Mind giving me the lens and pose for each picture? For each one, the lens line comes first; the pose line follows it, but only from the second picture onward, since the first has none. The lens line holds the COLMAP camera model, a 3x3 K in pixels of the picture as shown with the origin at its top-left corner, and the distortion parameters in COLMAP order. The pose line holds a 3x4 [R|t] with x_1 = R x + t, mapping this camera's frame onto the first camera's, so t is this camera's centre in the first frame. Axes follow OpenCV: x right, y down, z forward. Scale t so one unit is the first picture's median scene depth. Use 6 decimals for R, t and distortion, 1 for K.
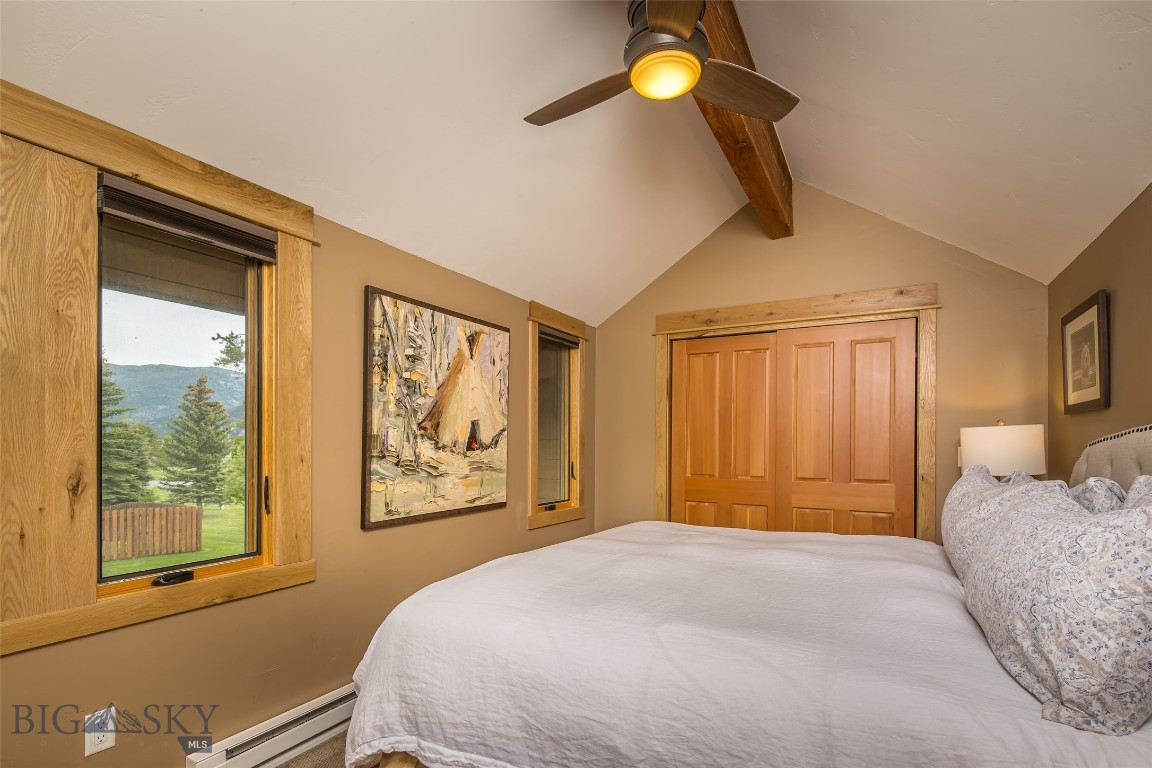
lens RADIAL K [[560.7, 0, 559.6], [0, 560.7, 446.6], [0, 0, 1]] dist [-0.001592, 0.000125]
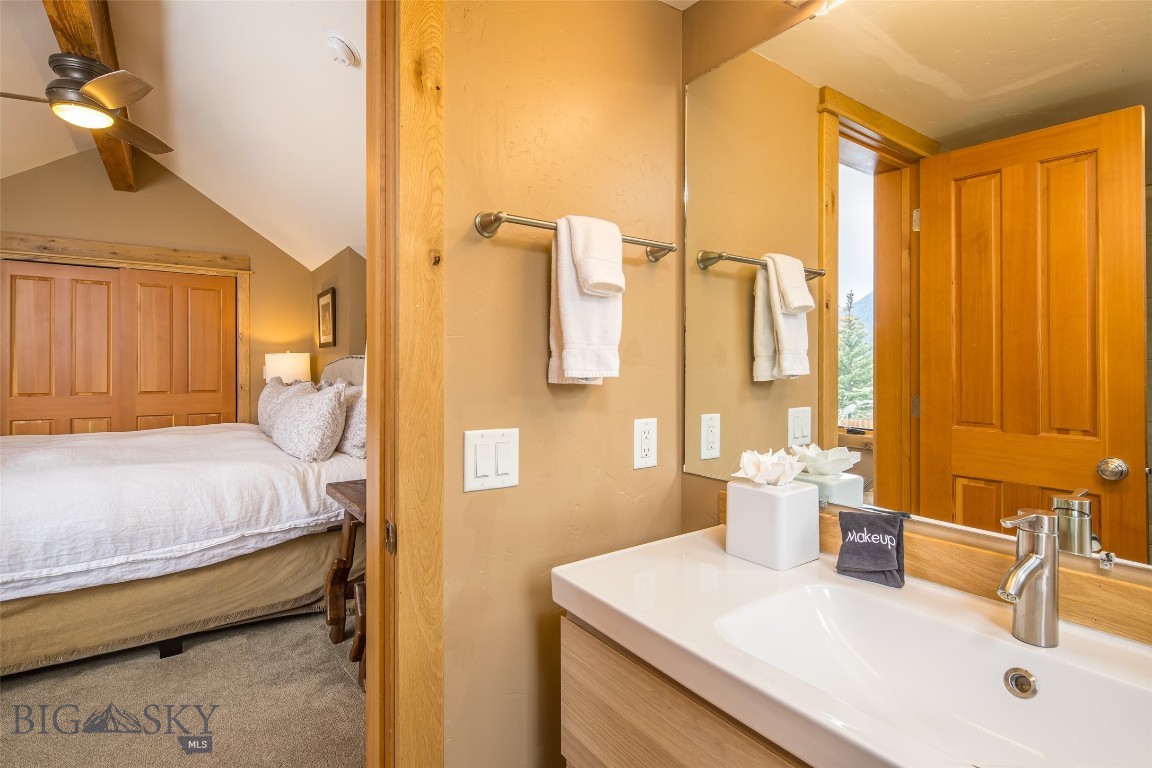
lens RADIAL K [[560.7, 0, 581.0], [0, 560.7, 376.2], [0, 0, 1]] dist [-0.001592, 0.000125]
pose [[0.411902, -0.019635, 0.911017, -0.441431], [0.000521, 0.999773, 0.021313, -0.004788], [-0.911228, -0.008305, 0.411818, -0.569232]]
